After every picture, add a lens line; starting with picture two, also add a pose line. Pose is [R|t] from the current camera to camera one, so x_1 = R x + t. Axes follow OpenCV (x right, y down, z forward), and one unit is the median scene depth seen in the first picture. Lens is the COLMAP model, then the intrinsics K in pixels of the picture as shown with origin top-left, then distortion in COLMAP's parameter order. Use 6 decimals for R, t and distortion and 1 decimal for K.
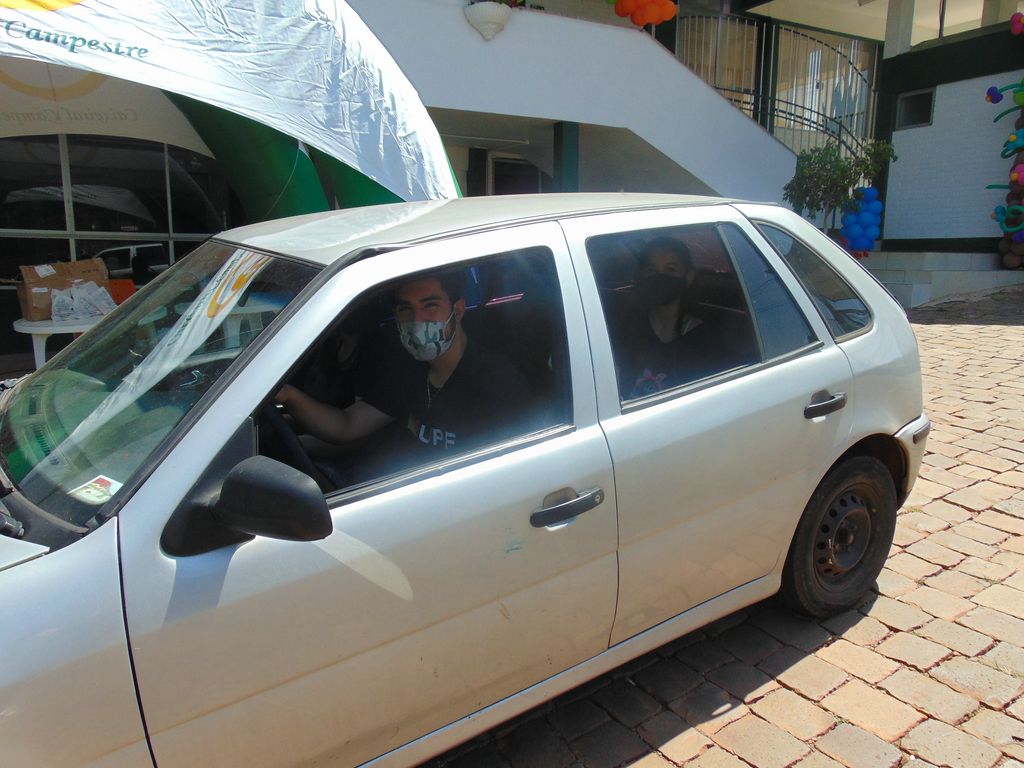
lens RADIAL K [[758.8, 0, 512.0], [0, 758.8, 384.0], [0, 0, 1]] dist [-0.027810, 0.061203]
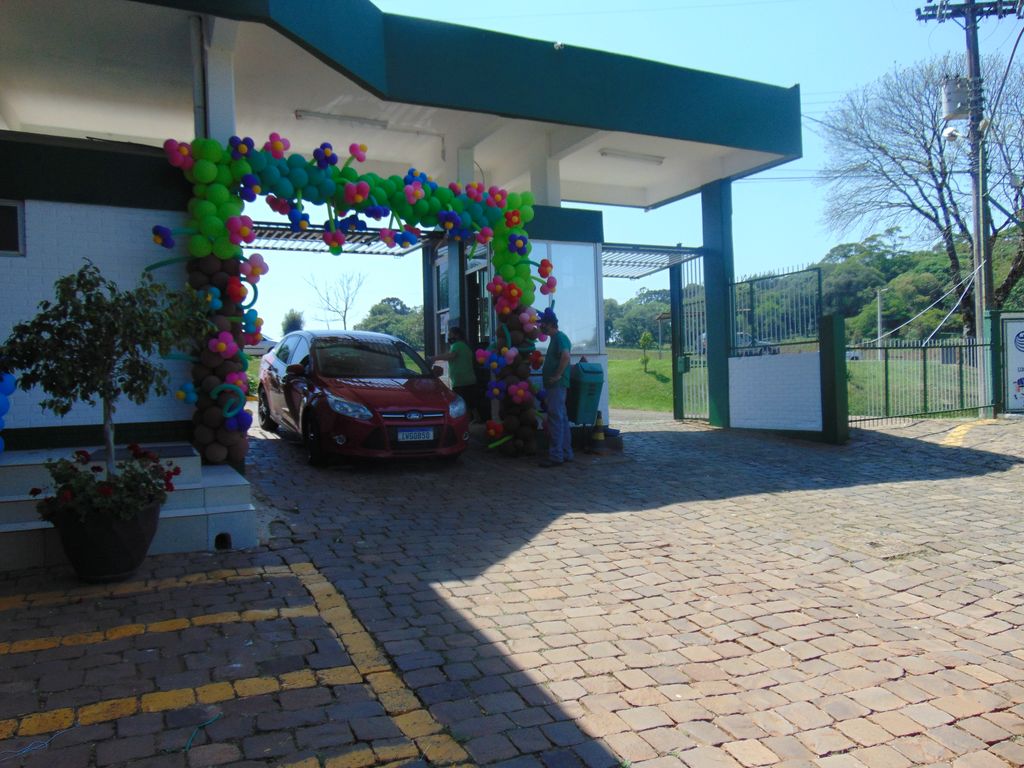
lens RADIAL K [[768.4, 0, 513.8], [0, 768.4, 379.9], [0, 0, 1]] dist [-0.029180, 0.069413]
pose [[0.057777, -0.006553, 0.998308, -0.211397], [0.197304, 0.980330, -0.004984, -0.391599], [-0.978638, 0.197258, 0.057934, 1.477858]]
